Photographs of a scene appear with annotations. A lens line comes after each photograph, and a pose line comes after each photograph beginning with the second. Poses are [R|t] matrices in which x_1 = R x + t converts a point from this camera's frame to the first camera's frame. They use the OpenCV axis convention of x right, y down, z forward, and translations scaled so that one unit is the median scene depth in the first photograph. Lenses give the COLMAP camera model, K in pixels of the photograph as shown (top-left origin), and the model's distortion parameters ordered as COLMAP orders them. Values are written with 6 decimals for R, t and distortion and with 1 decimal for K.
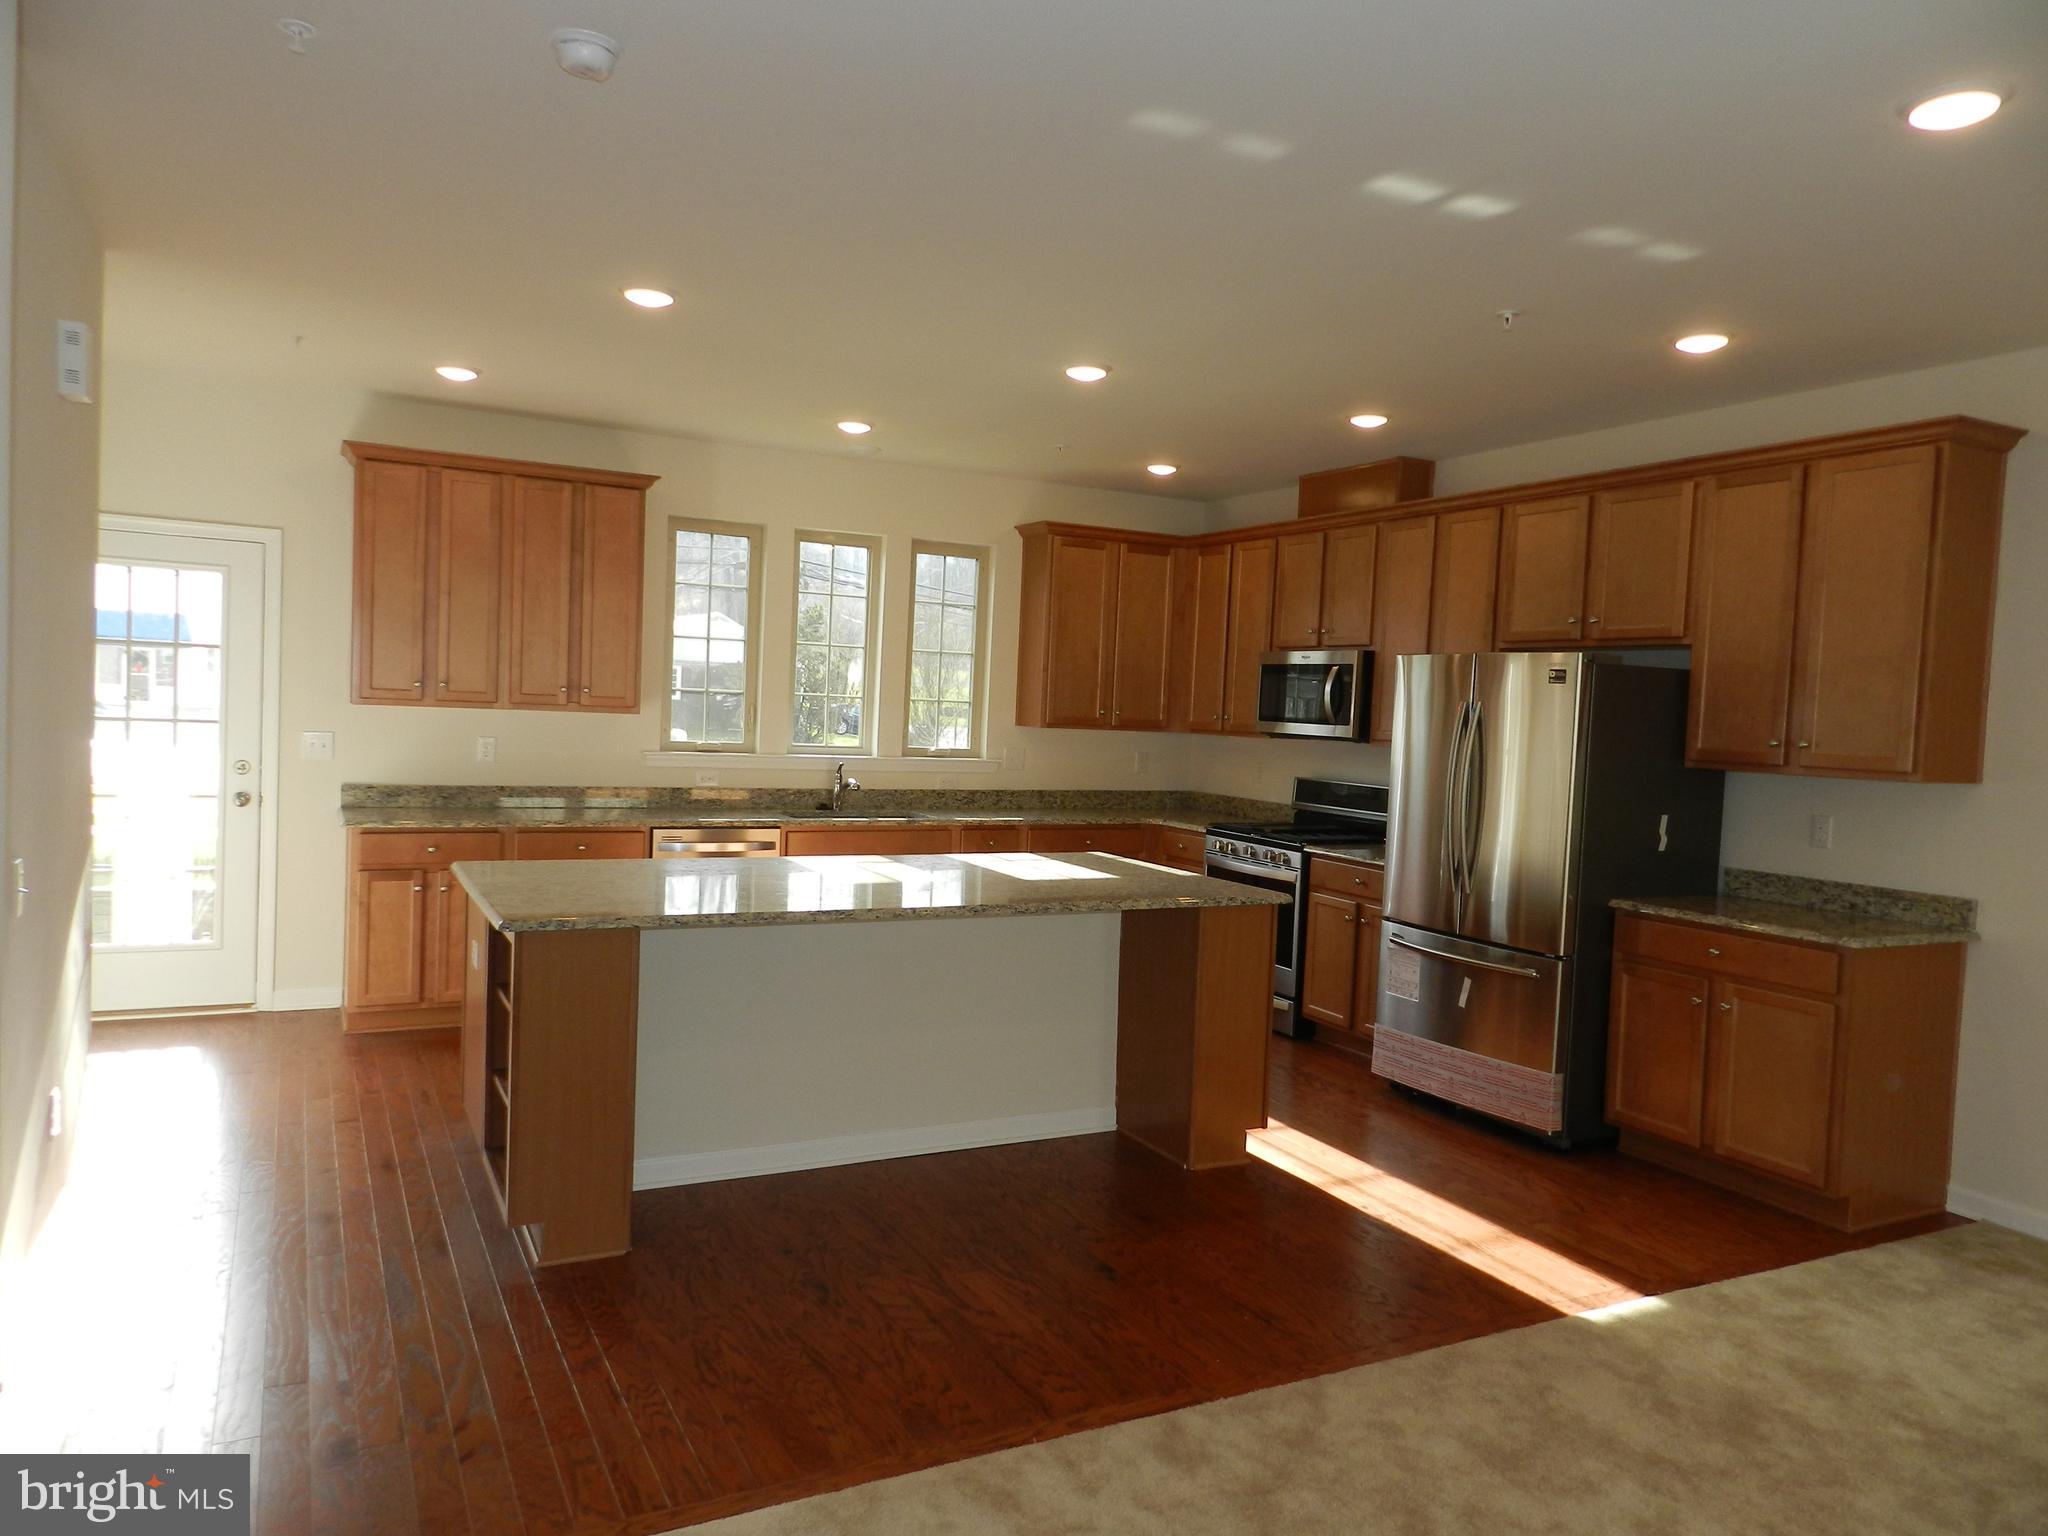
lens RADIAL K [[1376.2, 0, 1024.0], [0, 1376.2, 768.0], [0, 0, 1]] dist [-0.001732, -0.002141]
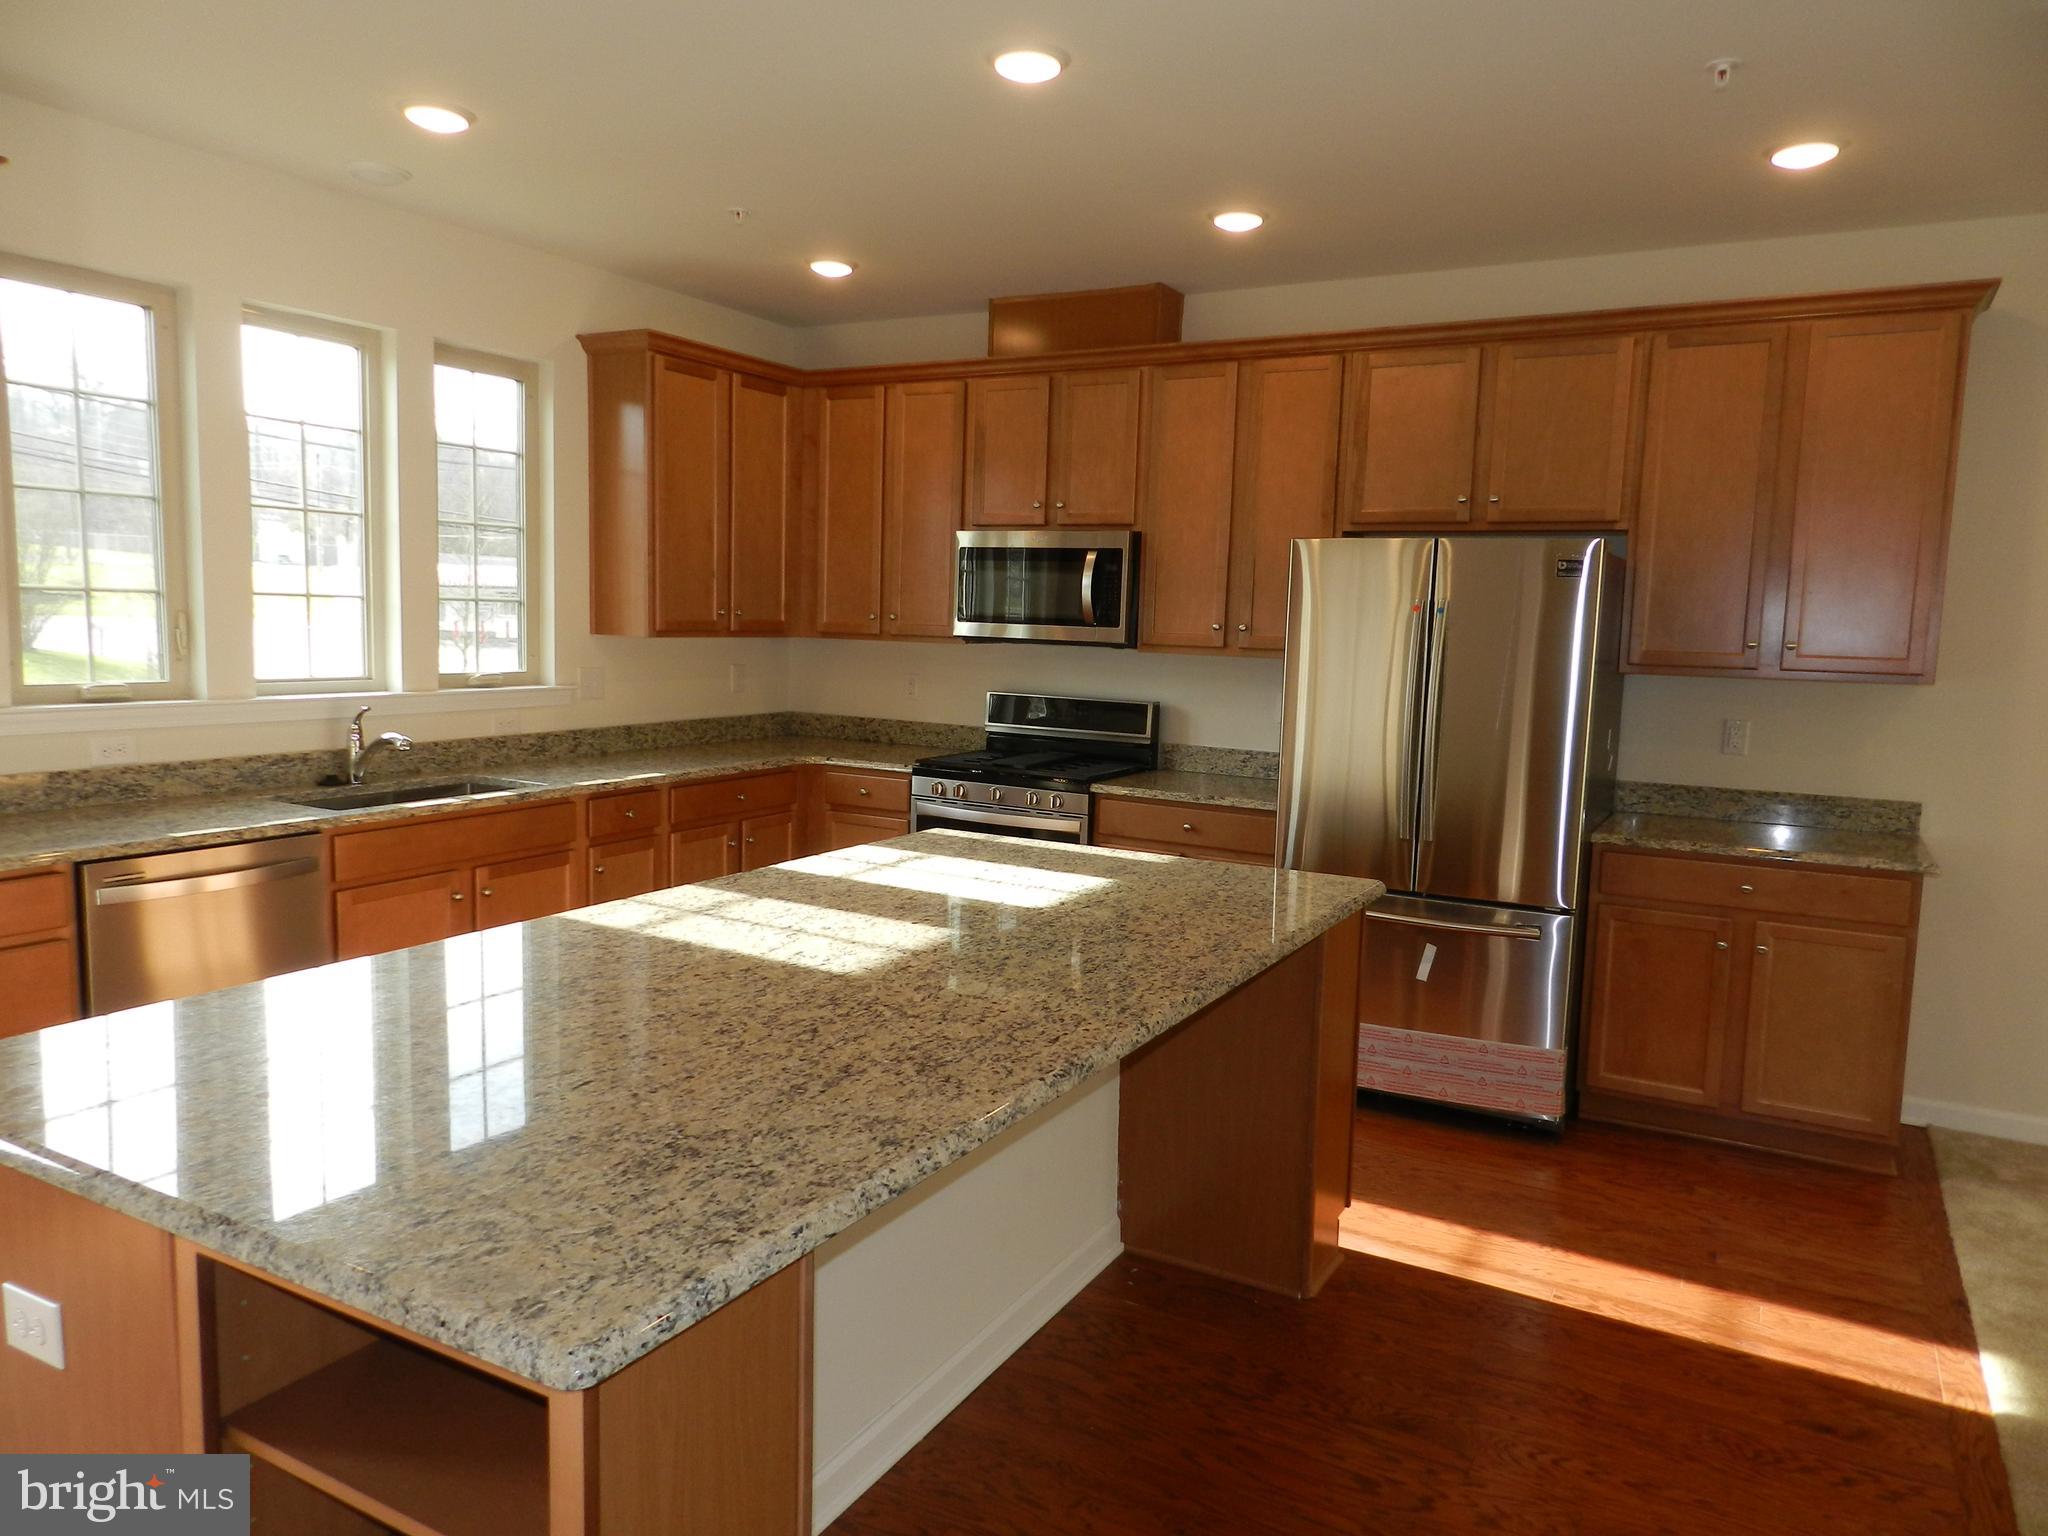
lens RADIAL K [[1381.3, 0, 1024.0], [0, 1381.3, 768.0], [0, 0, 1]] dist [0.013759, -0.003309]
pose [[0.836786, -0.080955, 0.541513, -0.250941], [0.032809, 0.994646, 0.097998, -0.030850], [-0.546547, -0.064237, 0.834961, 0.372766]]
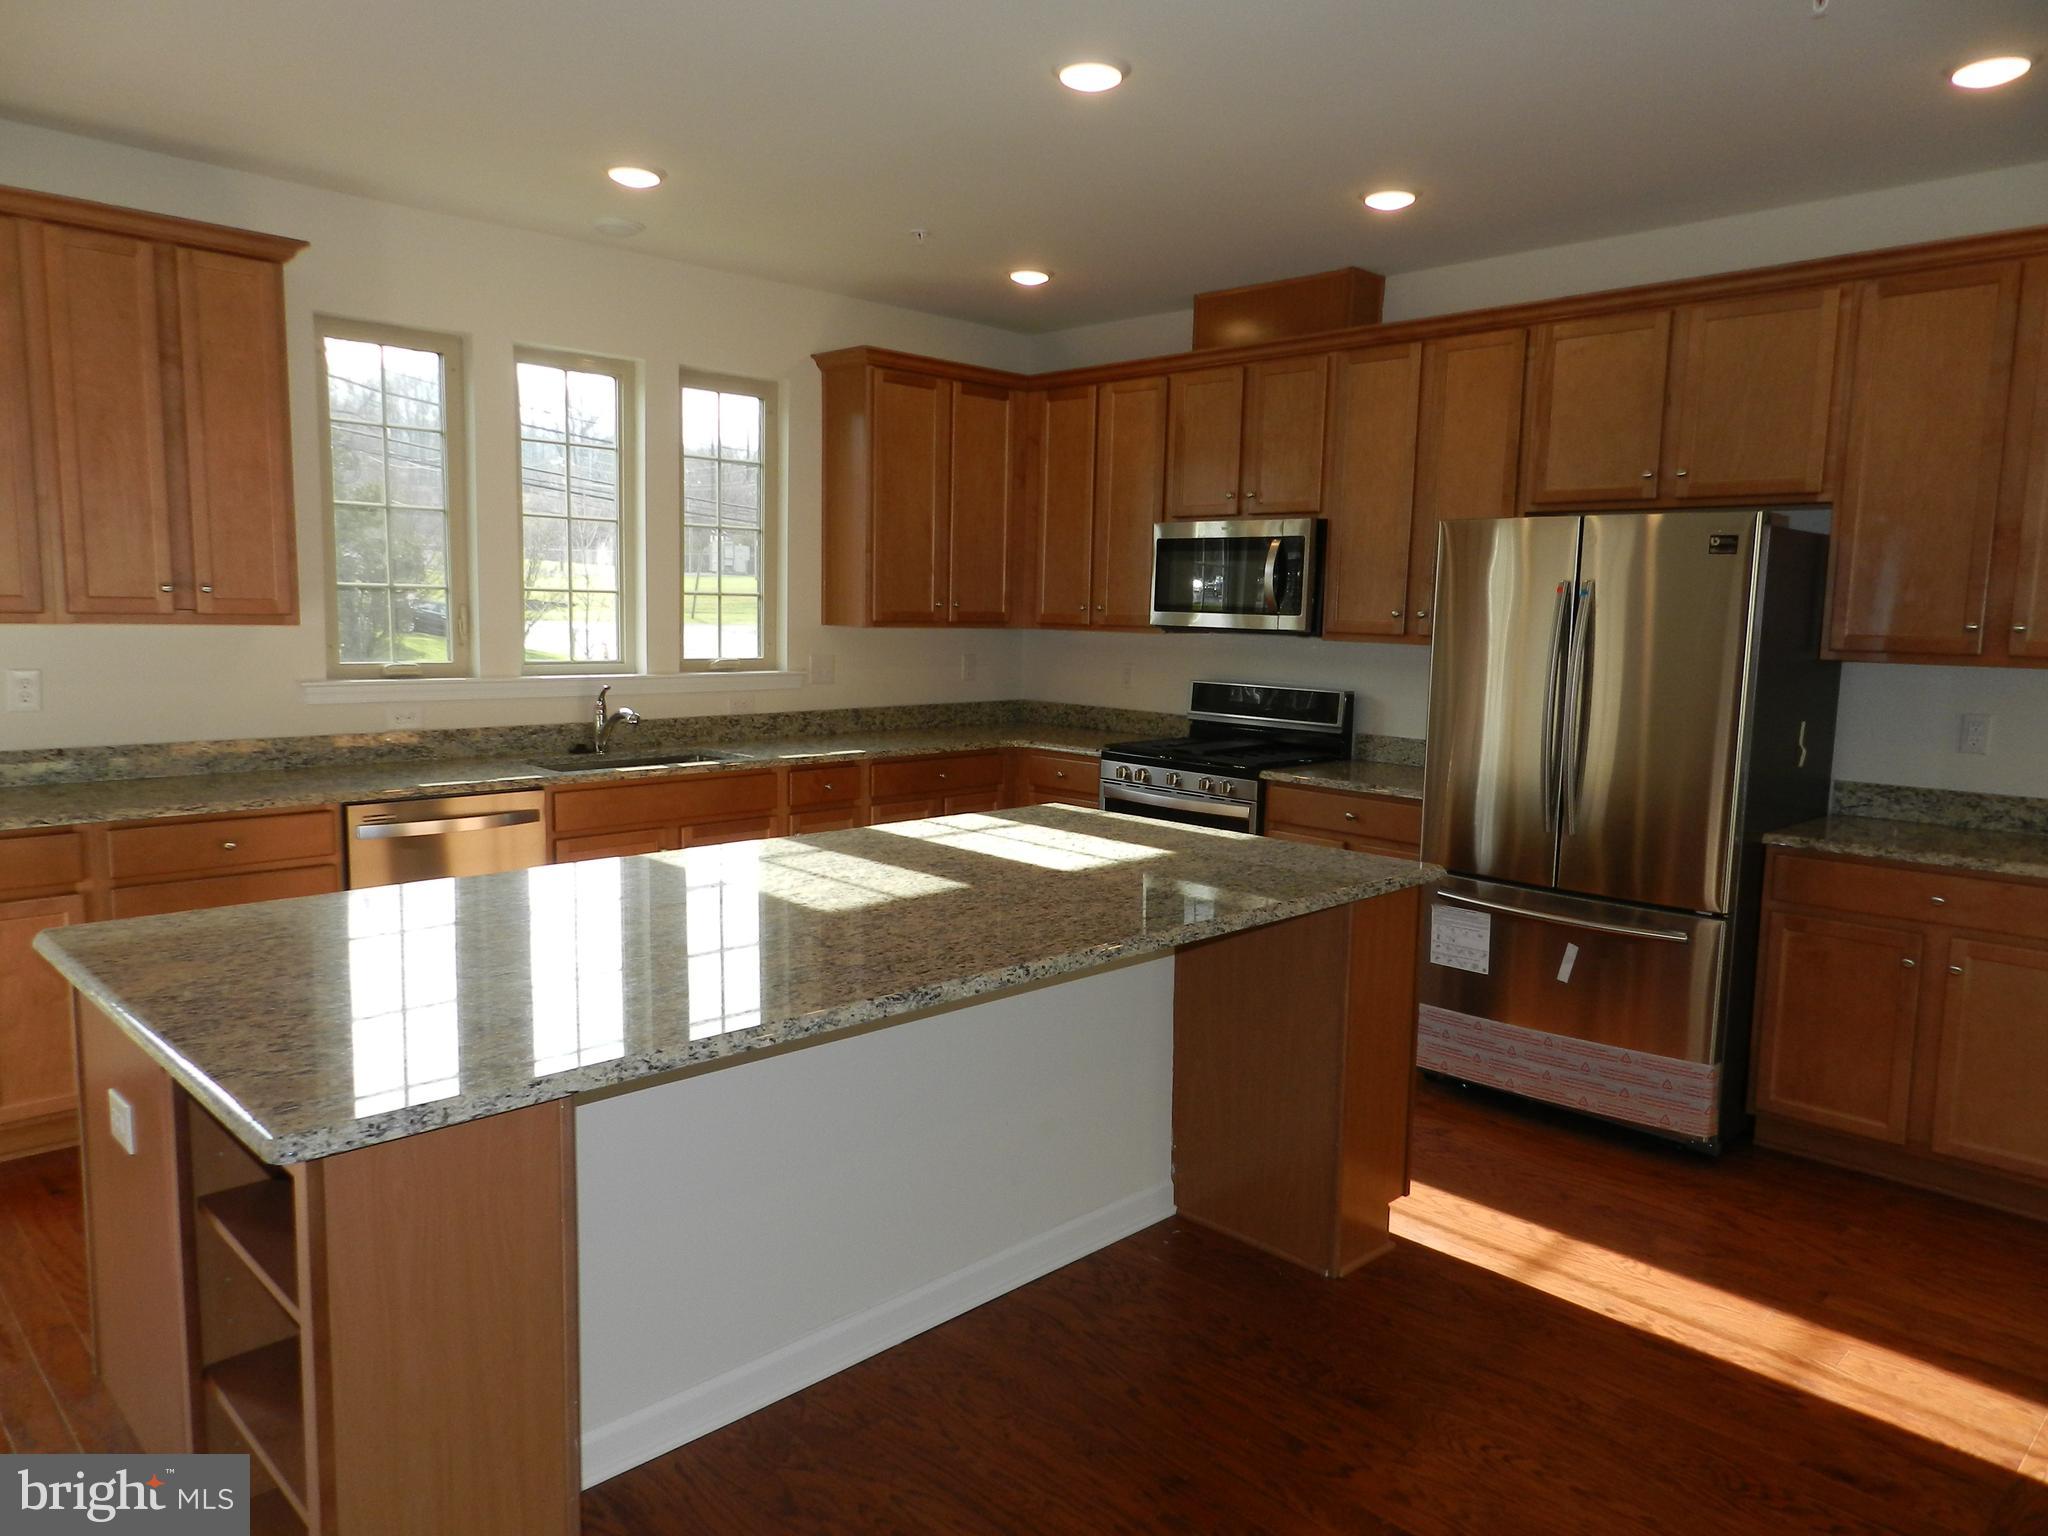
lens RADIAL K [[1381.3, 0, 1024.0], [0, 1381.3, 768.0], [0, 0, 1]] dist [0.013759, -0.003309]
pose [[0.955985, -0.057360, 0.287755, -0.151444], [0.033571, 0.995648, 0.086938, -0.018434], [-0.291489, -0.073452, 0.953750, 0.292182]]
